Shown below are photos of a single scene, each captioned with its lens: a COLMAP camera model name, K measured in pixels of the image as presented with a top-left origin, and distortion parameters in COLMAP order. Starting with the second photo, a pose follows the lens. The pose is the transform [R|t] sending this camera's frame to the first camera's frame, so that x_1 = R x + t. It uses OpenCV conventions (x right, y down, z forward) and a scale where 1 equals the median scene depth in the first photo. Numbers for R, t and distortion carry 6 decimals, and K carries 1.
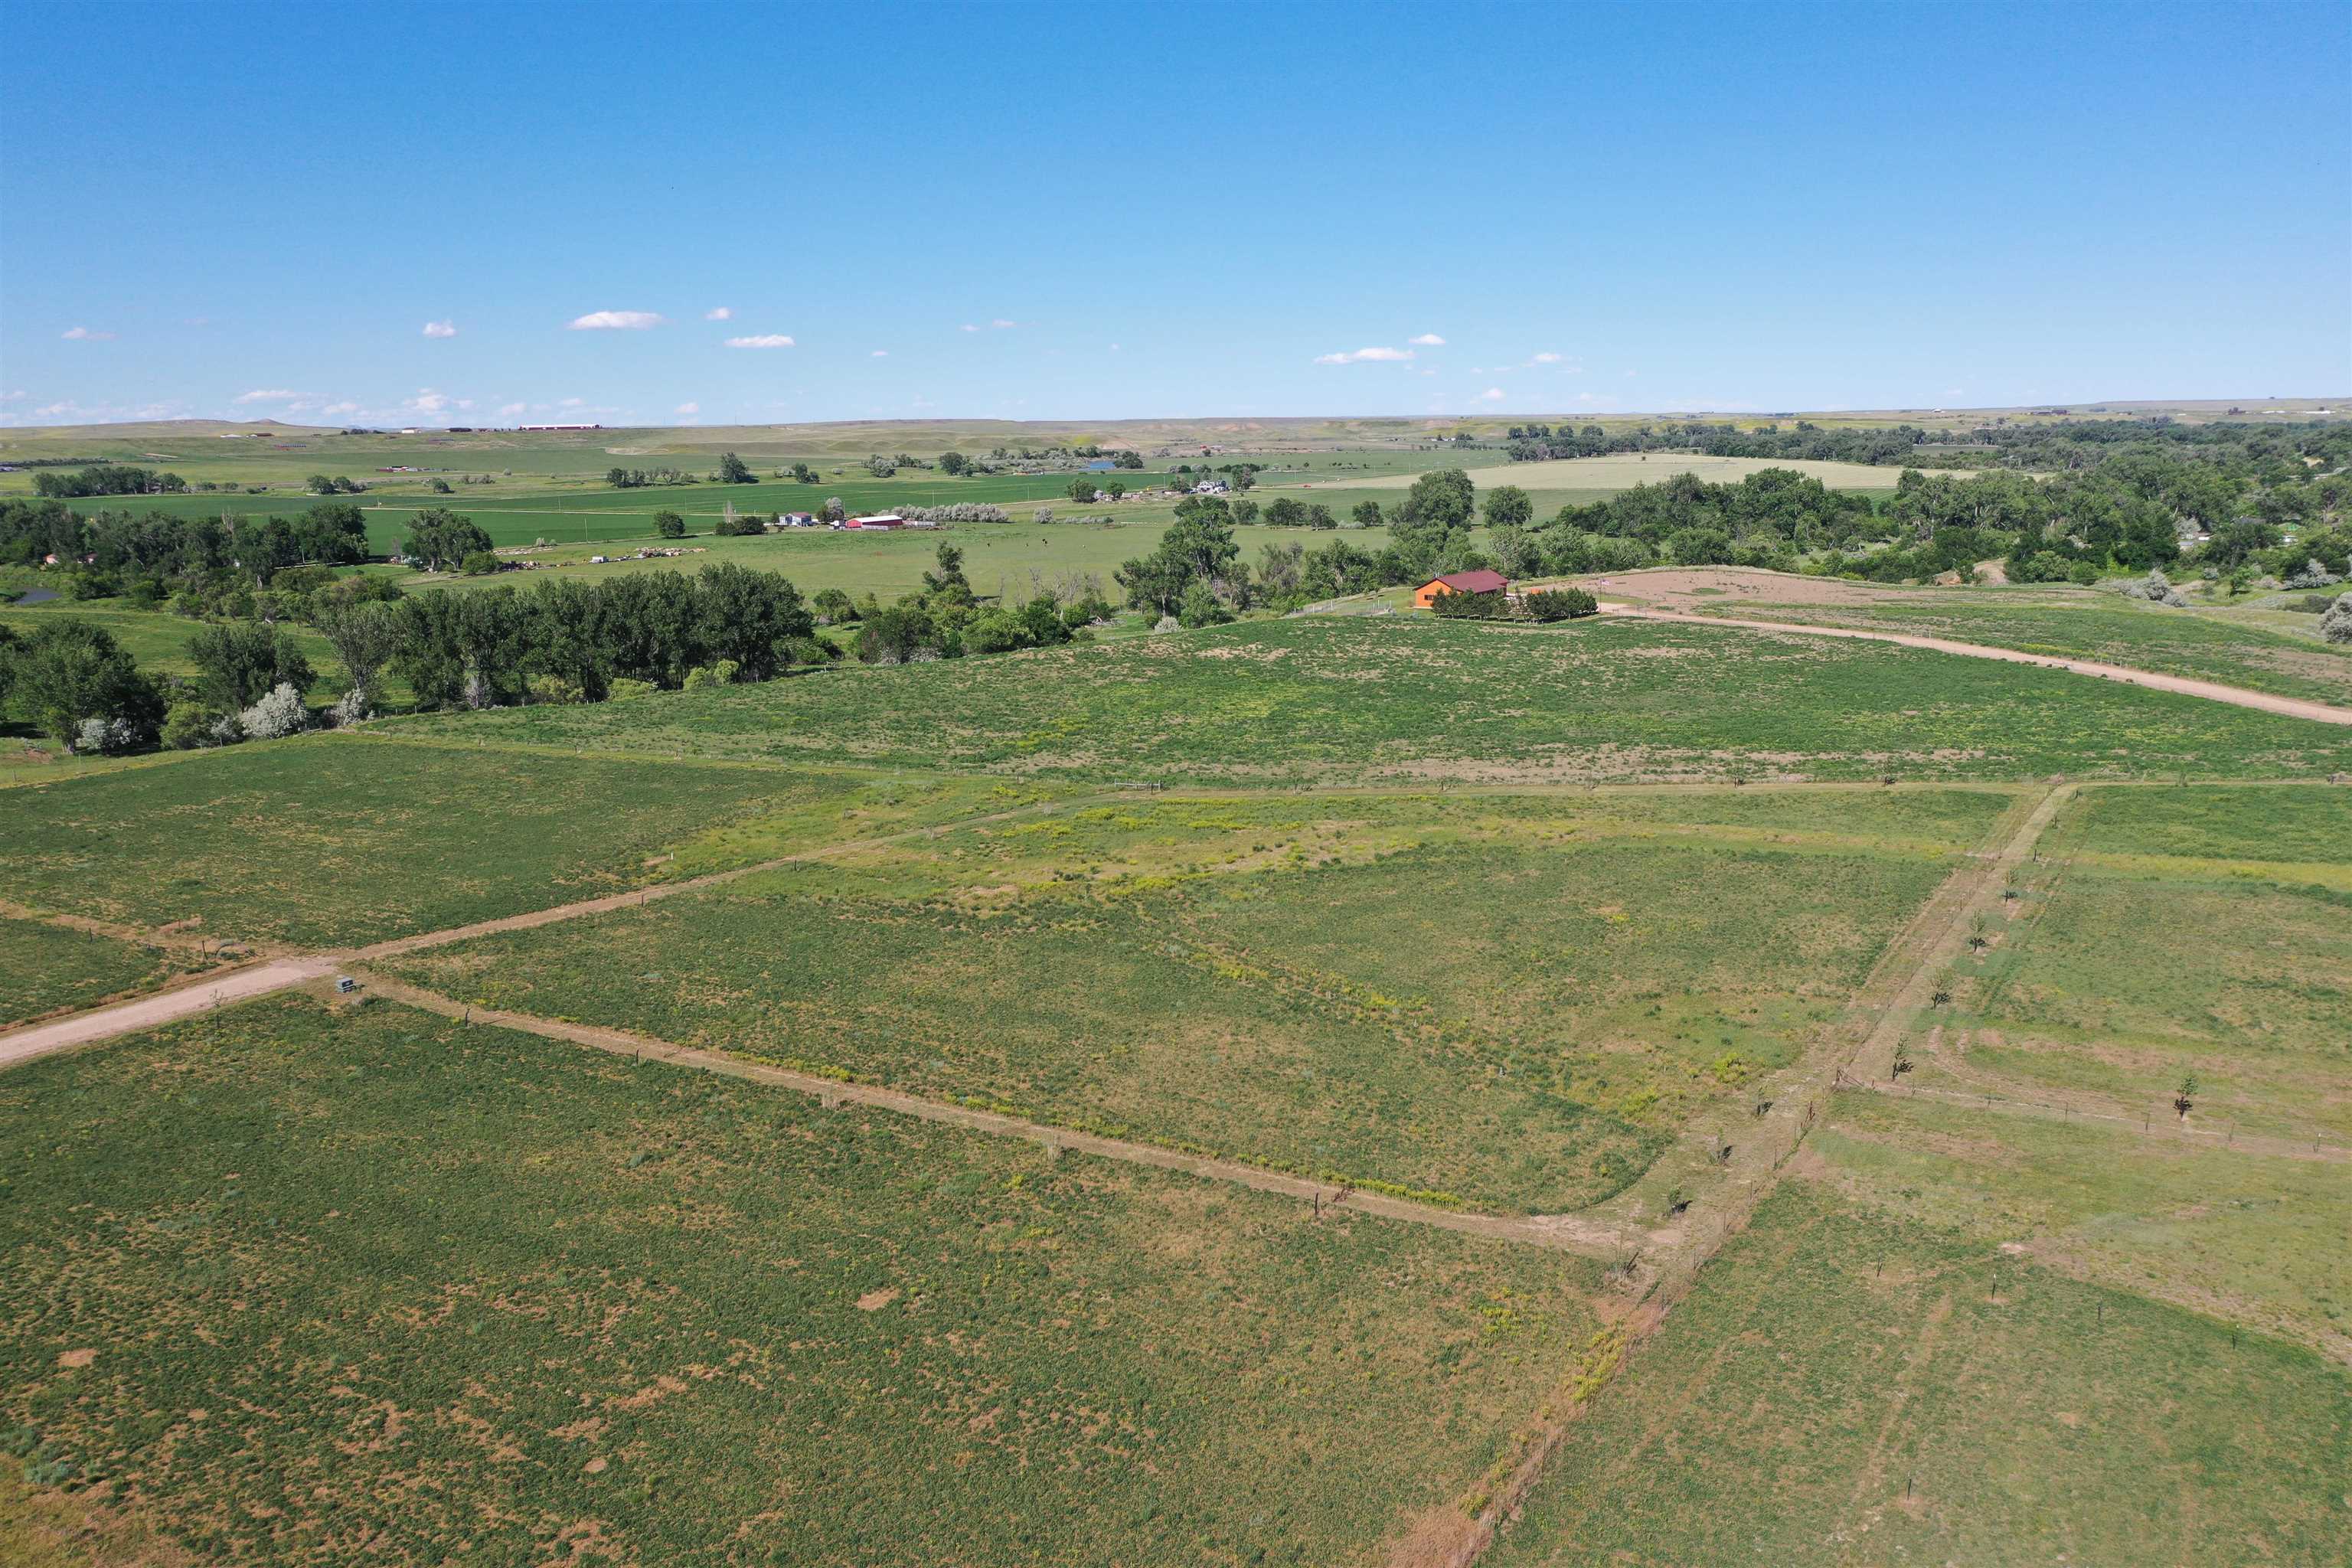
lens RADIAL K [[1847.5, 0, 1178.3], [0, 1847.5, 781.5], [0, 0, 1]] dist [-0.013490, -0.004802]
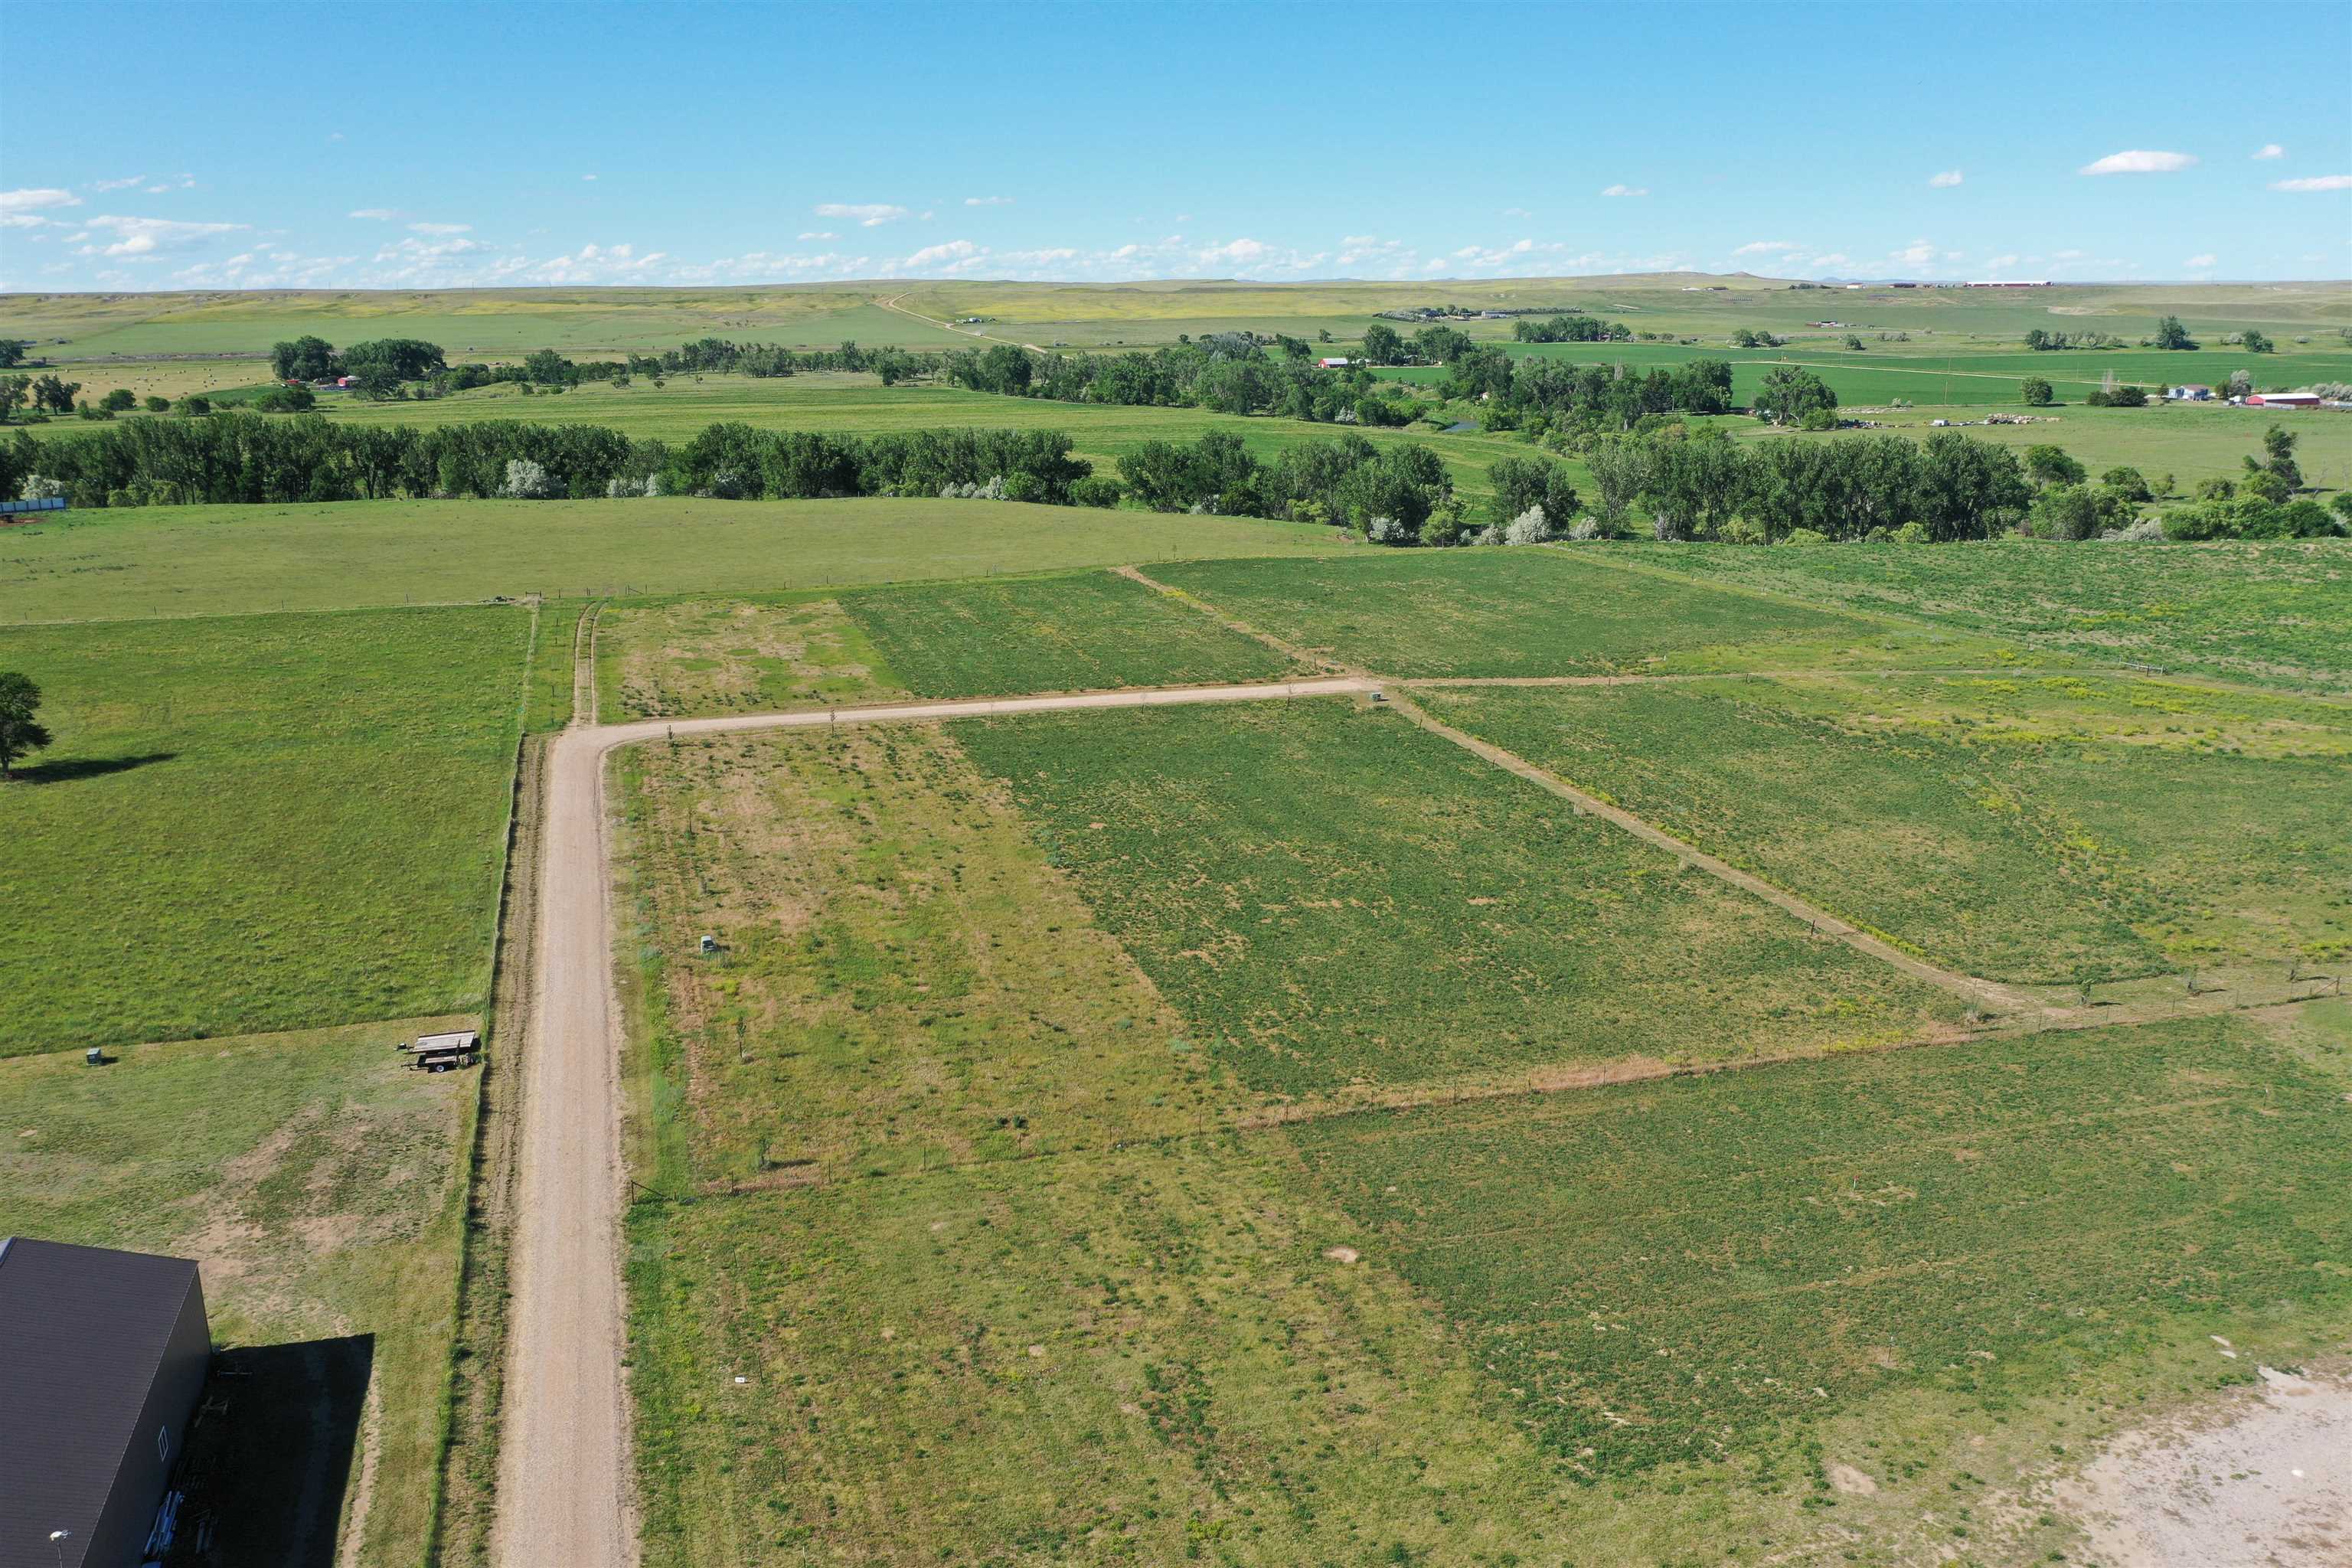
lens RADIAL K [[1847.5, 0, 1168.9], [0, 1847.5, 786.4], [0, 0, 1]] dist [-0.013490, -0.004802]
pose [[0.730387, 0.184986, -0.657506, 0.393641], [-0.132604, 0.982715, 0.129178, 0.010336], [0.670038, -0.007162, 0.742293, -0.206104]]
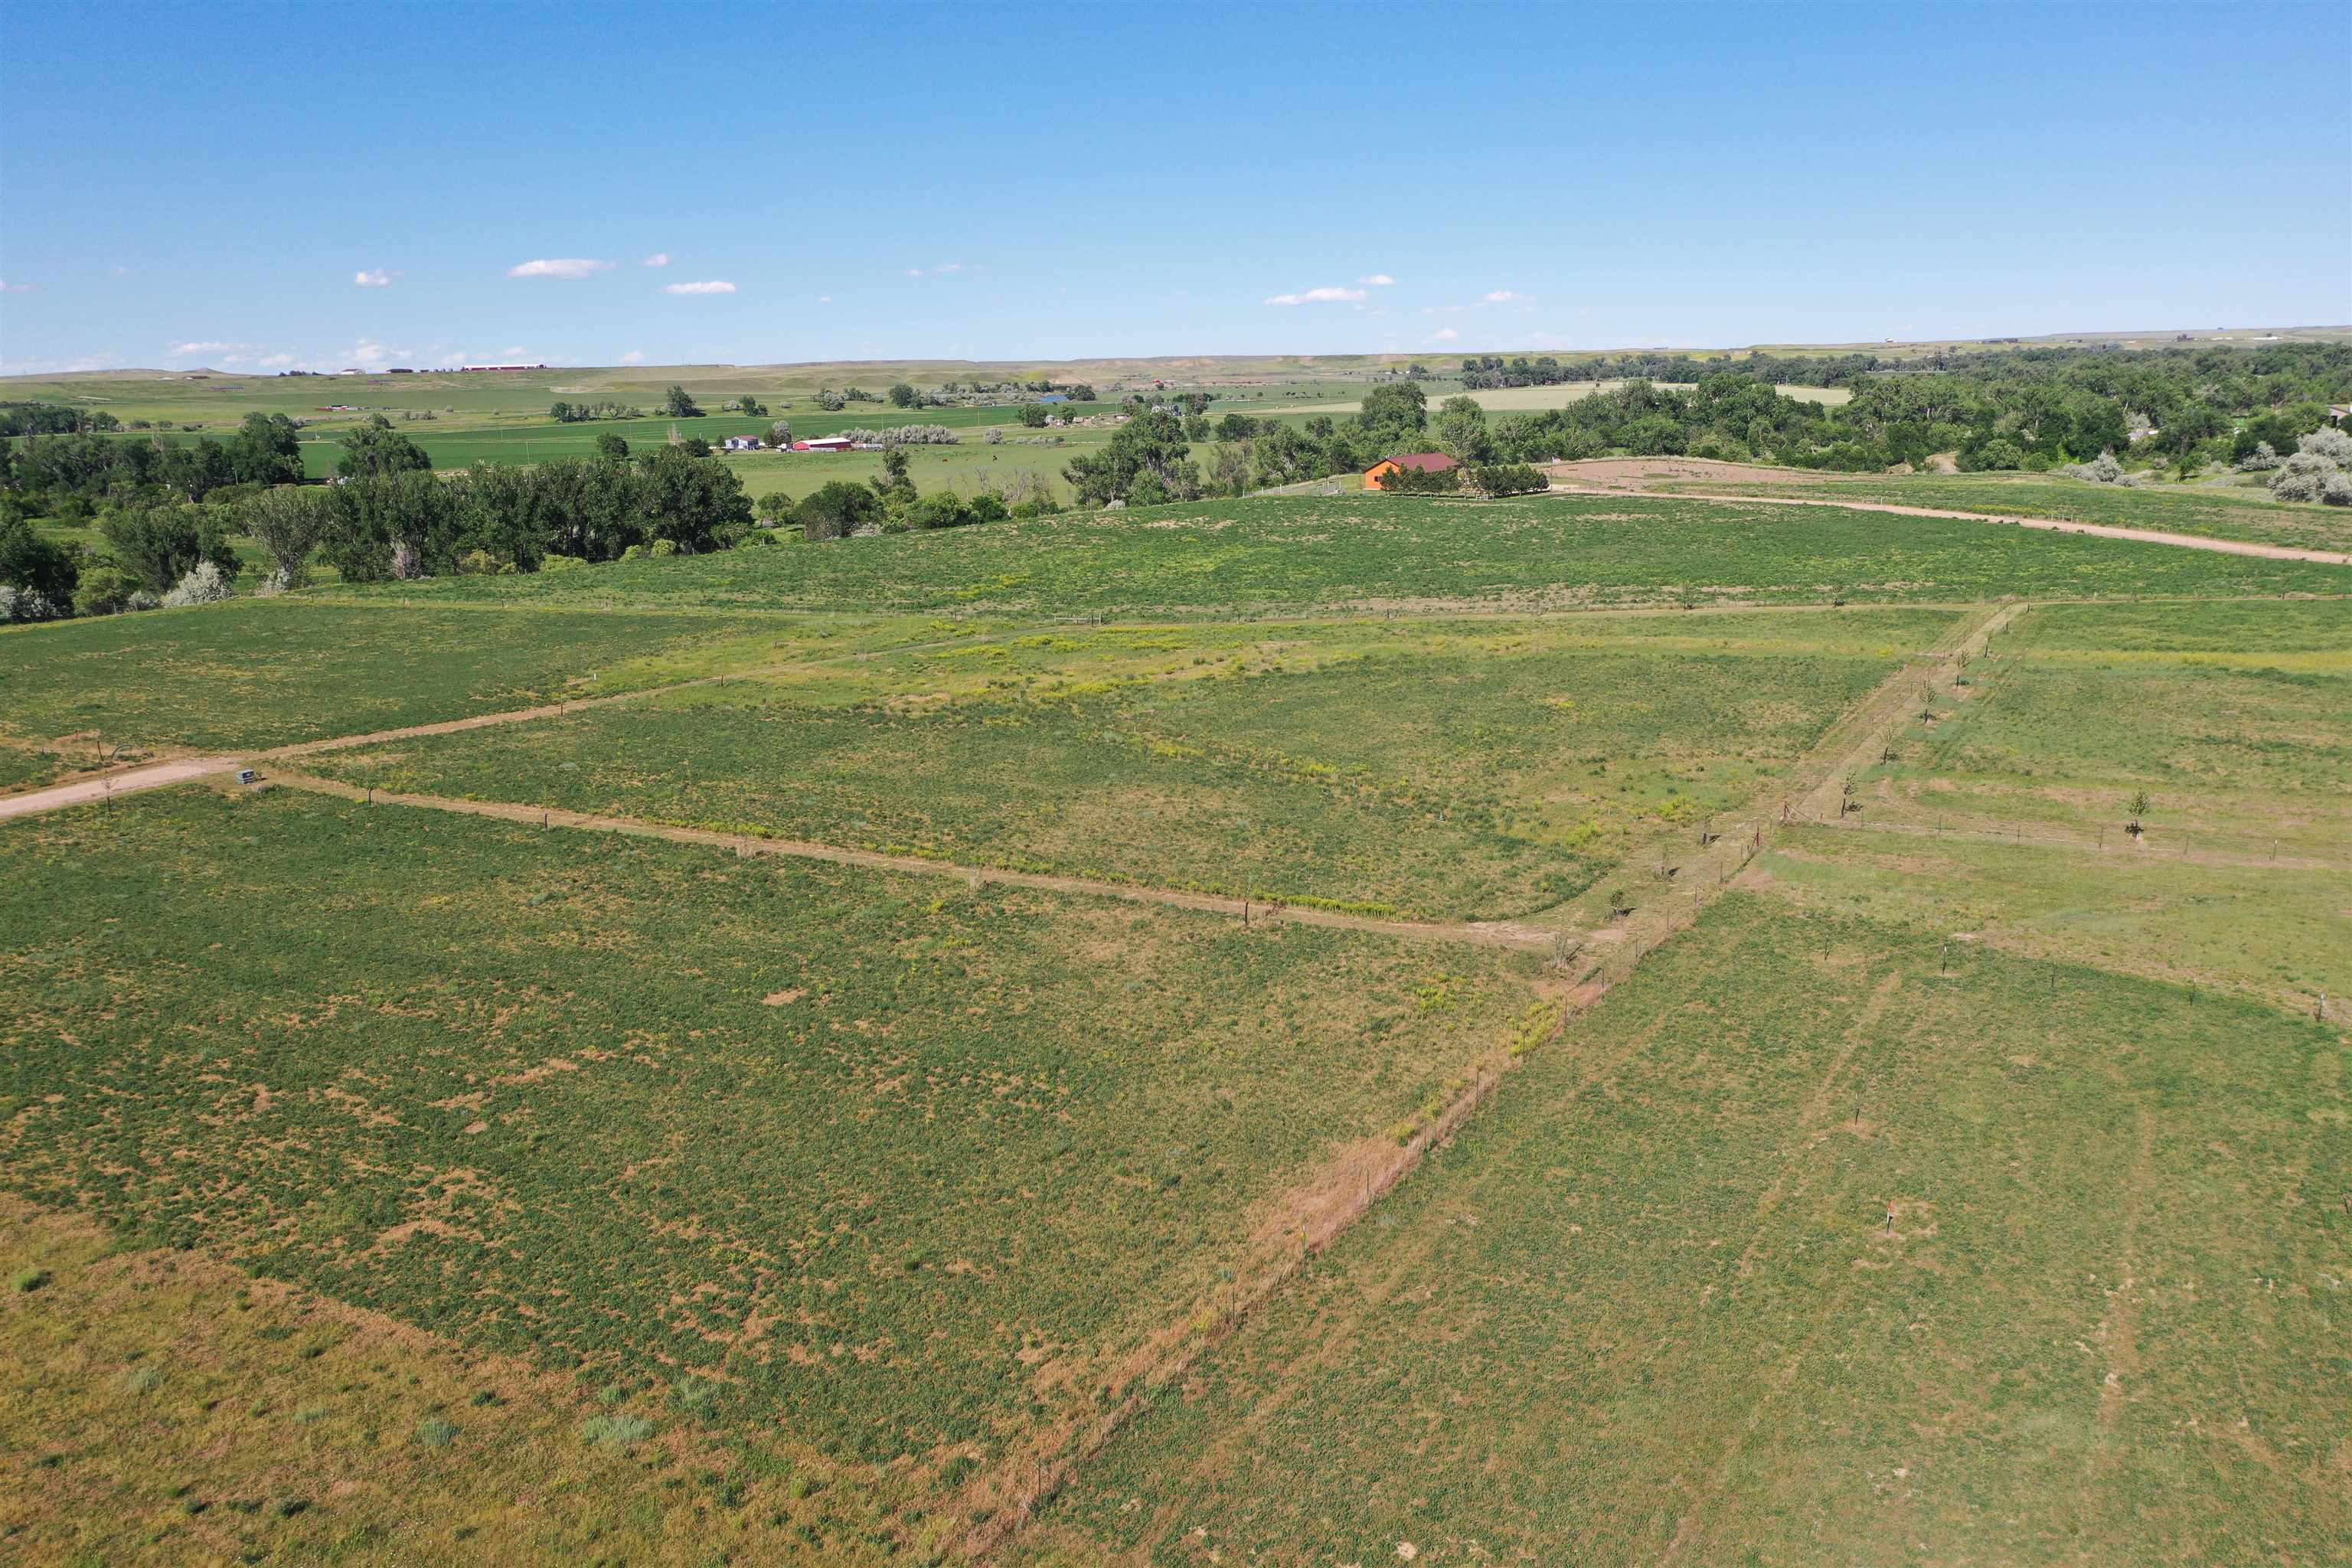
lens RADIAL K [[1847.5, 0, 1178.5], [0, 1847.5, 781.0], [0, 0, 1]] dist [-0.013490, -0.004802]
pose [[0.999654, -0.015414, 0.021312, 0.013201], [0.014800, 0.999481, 0.028629, 0.086671], [-0.021742, -0.028304, 0.999363, 0.026888]]
